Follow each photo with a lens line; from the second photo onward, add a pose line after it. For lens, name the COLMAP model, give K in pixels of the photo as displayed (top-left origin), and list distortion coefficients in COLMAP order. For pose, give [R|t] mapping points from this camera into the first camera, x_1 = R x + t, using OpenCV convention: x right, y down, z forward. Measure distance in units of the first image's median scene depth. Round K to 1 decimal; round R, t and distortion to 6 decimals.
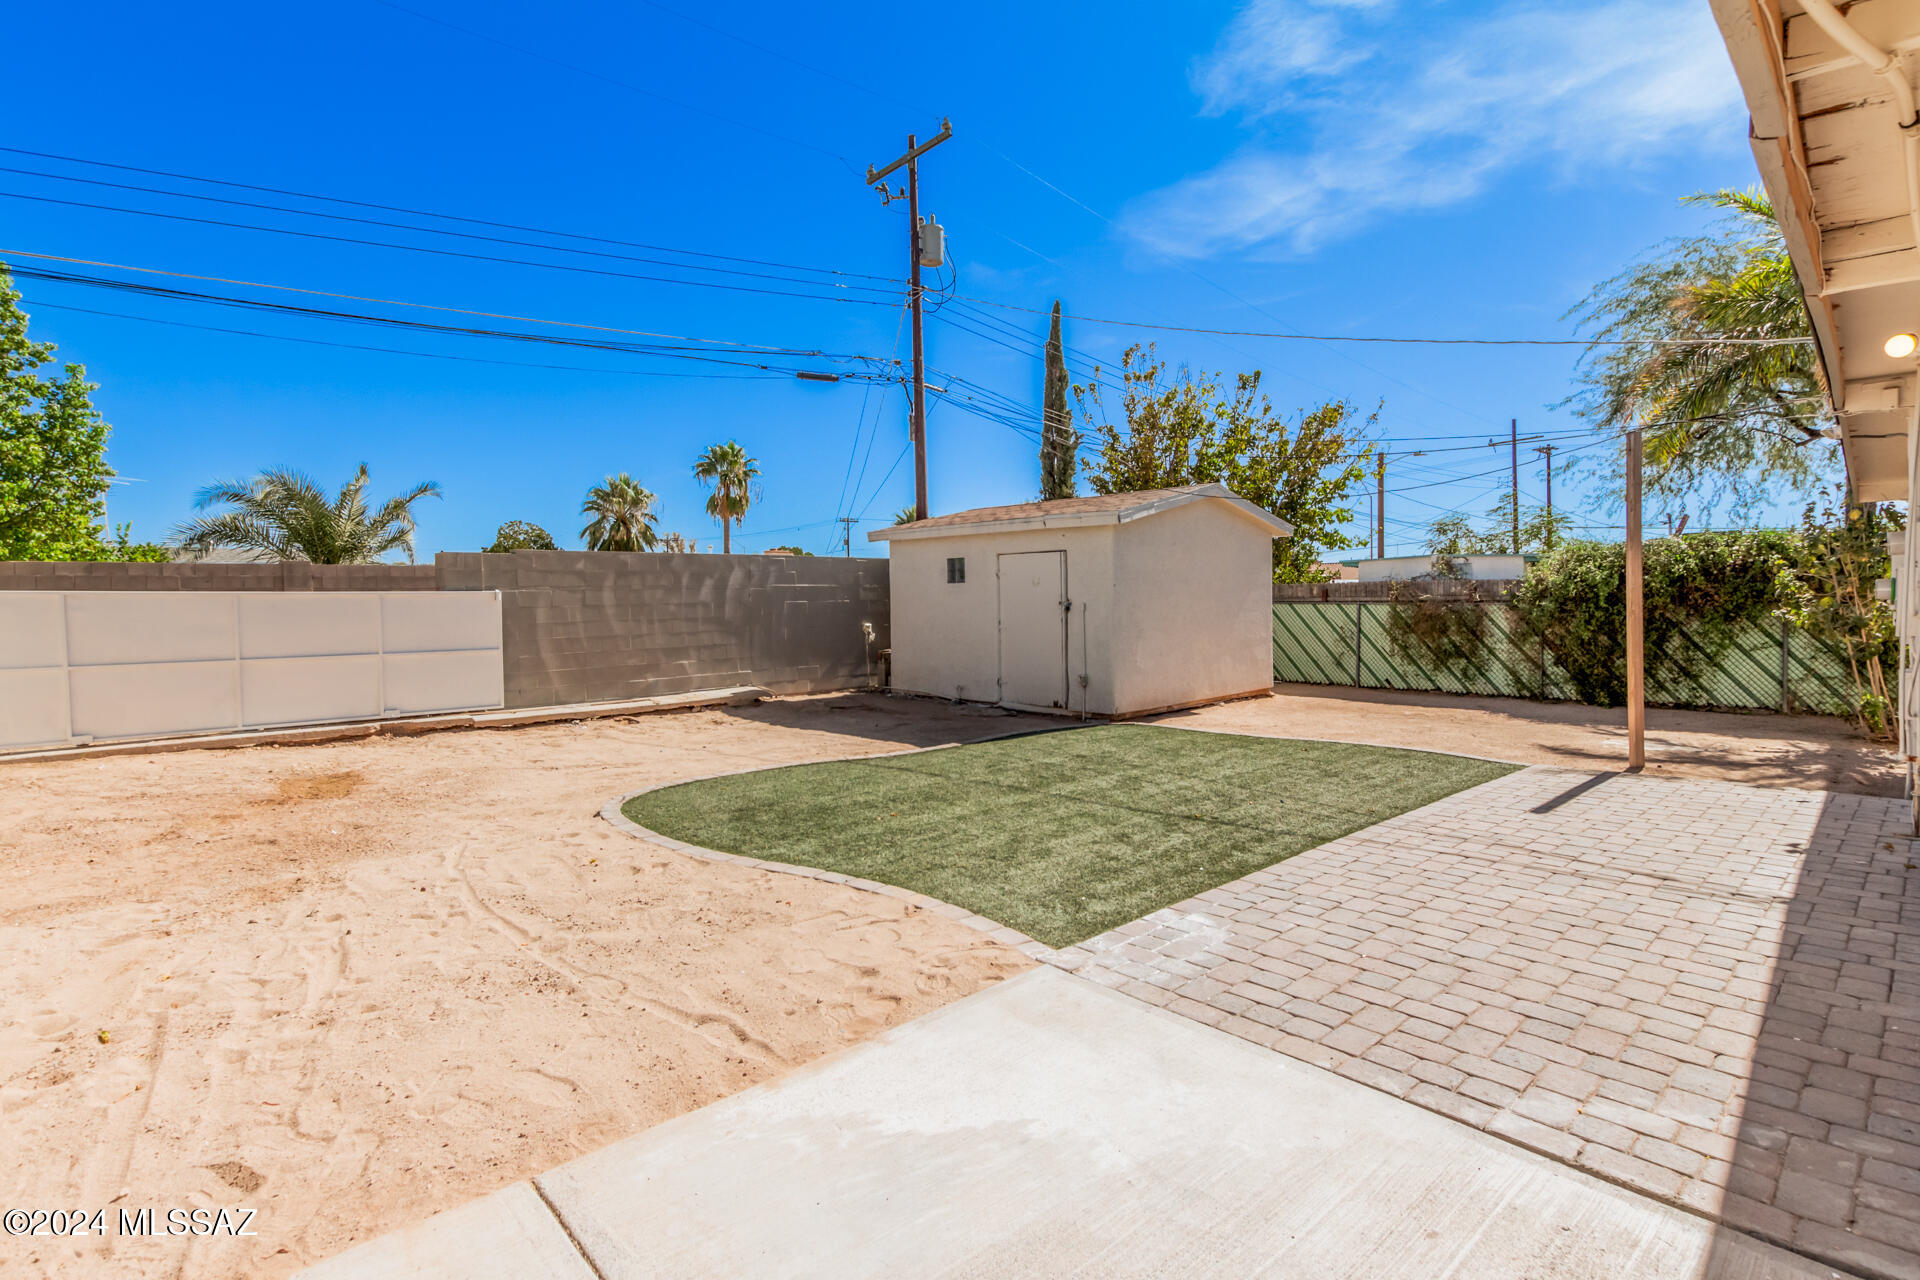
lens RADIAL K [[906.0, 0, 981.7], [0, 906.0, 642.3], [0, 0, 1]] dist [0.002998, 0.000008]
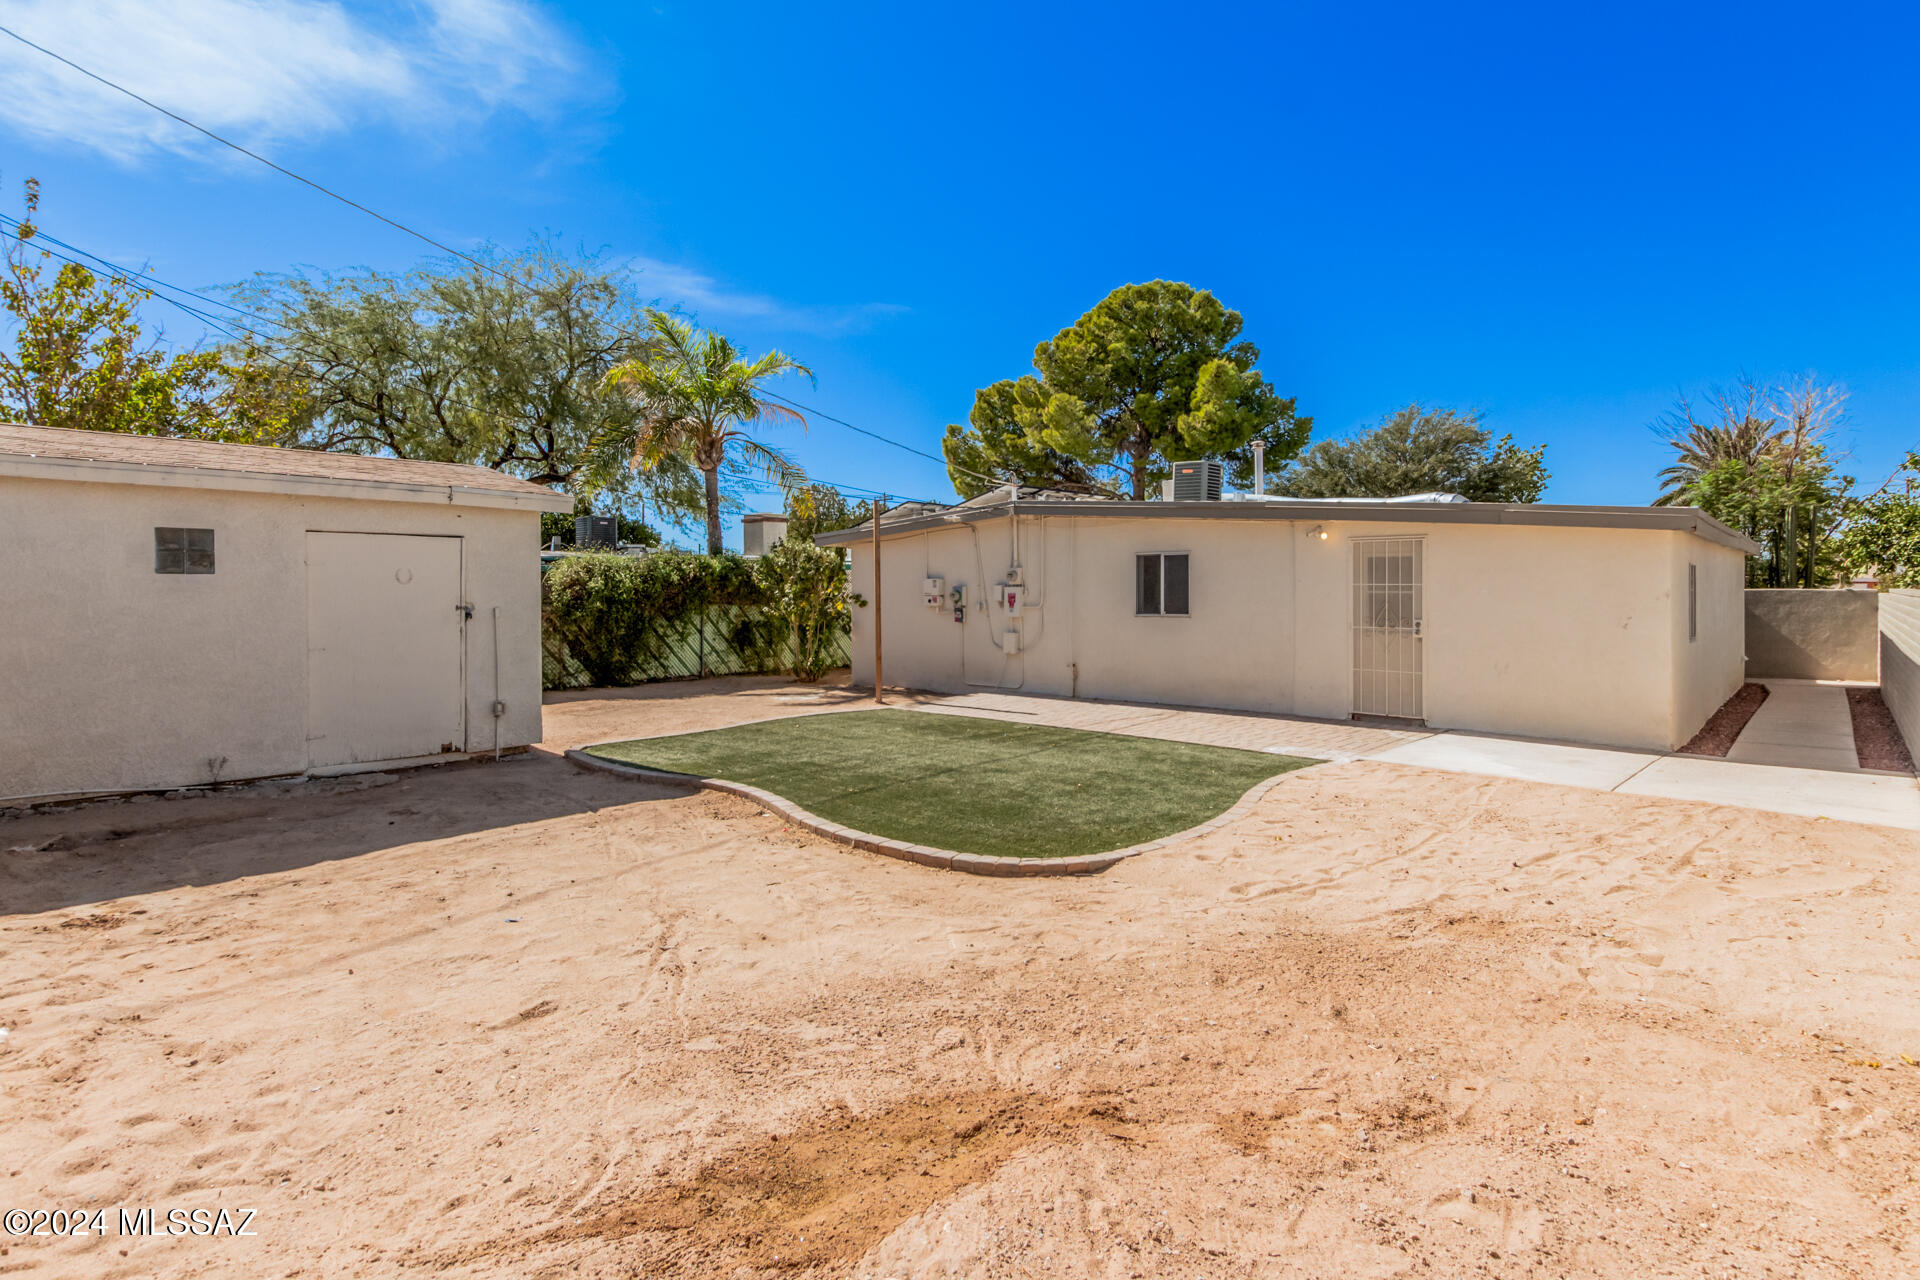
lens RADIAL K [[930.2, 0, 933.4], [0, 930.2, 588.1], [0, 0, 1]] dist [-0.000418, -0.000041]
pose [[-0.014783, 0.014646, 0.999783, -0.657513], [0.051212, 0.998591, -0.013872, -0.028202], [-0.998578, 0.050996, -0.015512, 0.617186]]
